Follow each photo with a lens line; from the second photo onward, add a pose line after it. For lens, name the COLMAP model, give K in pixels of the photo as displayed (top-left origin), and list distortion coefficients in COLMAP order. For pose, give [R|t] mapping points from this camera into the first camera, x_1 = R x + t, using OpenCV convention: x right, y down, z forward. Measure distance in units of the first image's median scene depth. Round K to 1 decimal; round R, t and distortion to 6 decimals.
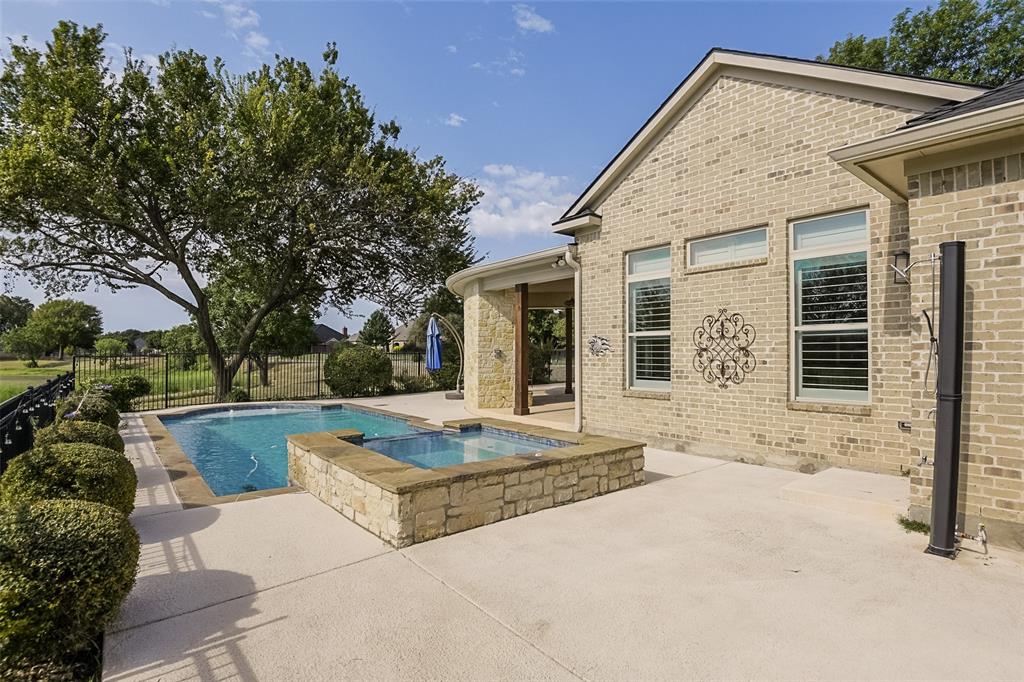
lens RADIAL K [[491.4, 0, 509.1], [0, 491.4, 345.3], [0, 0, 1]] dist [-0.025065, -0.004970]
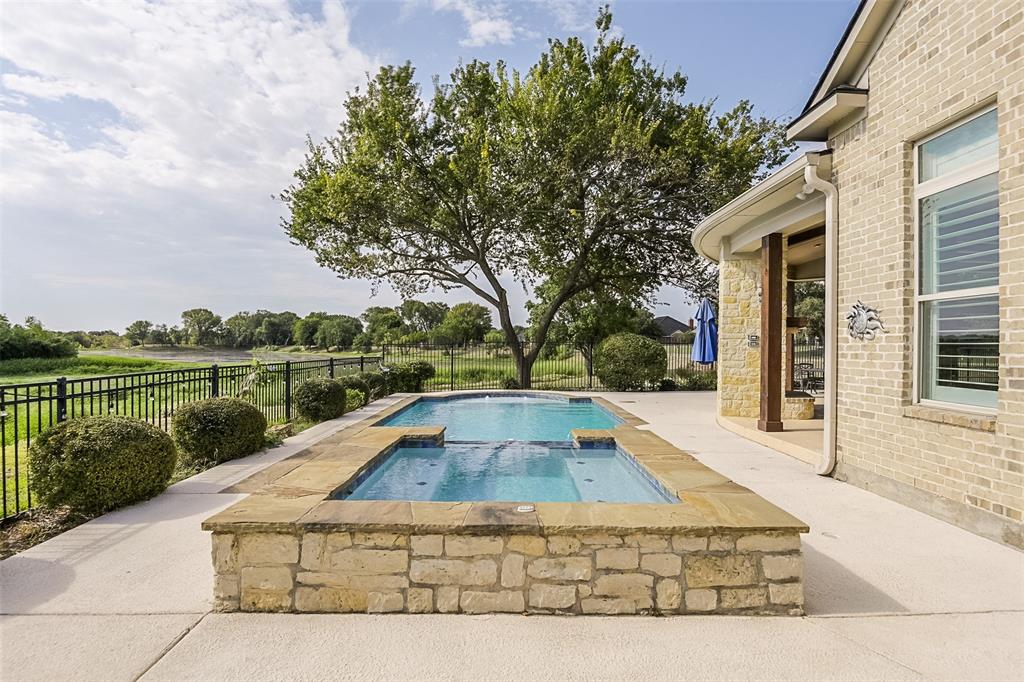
lens RADIAL K [[509.3, 0, 513.9], [0, 509.3, 349.6], [0, 0, 1]] dist [-0.018795, -0.009390]
pose [[0.790134, 0.008151, -0.612880, 0.223705], [0.006264, 0.999752, 0.021372, 0.017564], [0.612902, -0.020726, 0.789887, 0.305389]]
